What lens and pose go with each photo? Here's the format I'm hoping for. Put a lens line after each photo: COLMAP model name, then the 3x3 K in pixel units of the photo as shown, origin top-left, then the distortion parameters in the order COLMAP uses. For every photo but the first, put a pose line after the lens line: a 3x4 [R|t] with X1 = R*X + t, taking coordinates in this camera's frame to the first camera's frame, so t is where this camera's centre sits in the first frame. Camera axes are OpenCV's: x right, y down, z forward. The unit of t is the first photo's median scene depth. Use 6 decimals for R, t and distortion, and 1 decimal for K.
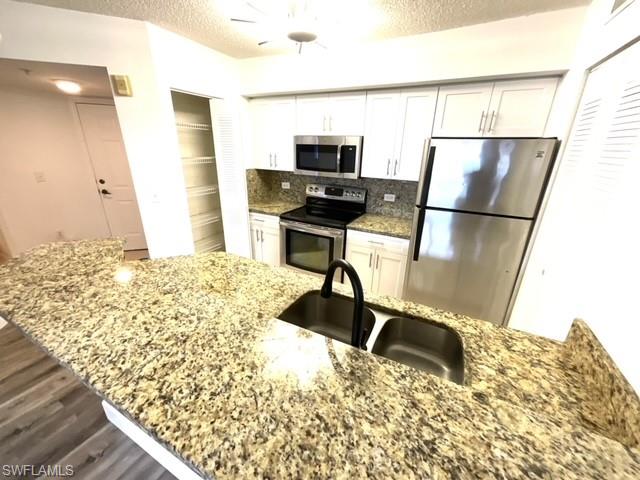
lens RADIAL K [[258.4, 0, 320.0], [0, 258.4, 240.0], [0, 0, 1]] dist [0.000974, 0.000470]
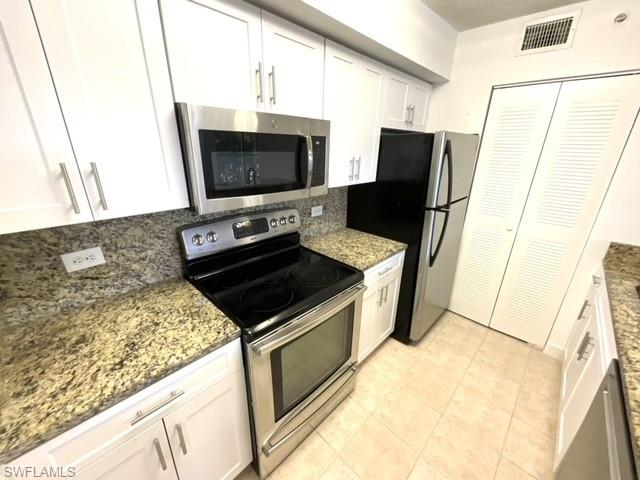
lens RADIAL K [[255.8, 0, 320.0], [0, 255.8, 240.0], [0, 0, 1]] dist [-0.000977, 0.000198]
pose [[0.291031, -0.345890, 0.891998, -0.415907], [0.315345, 0.914935, 0.251897, -0.286152], [-0.903249, 0.207978, 0.375349, 0.799485]]
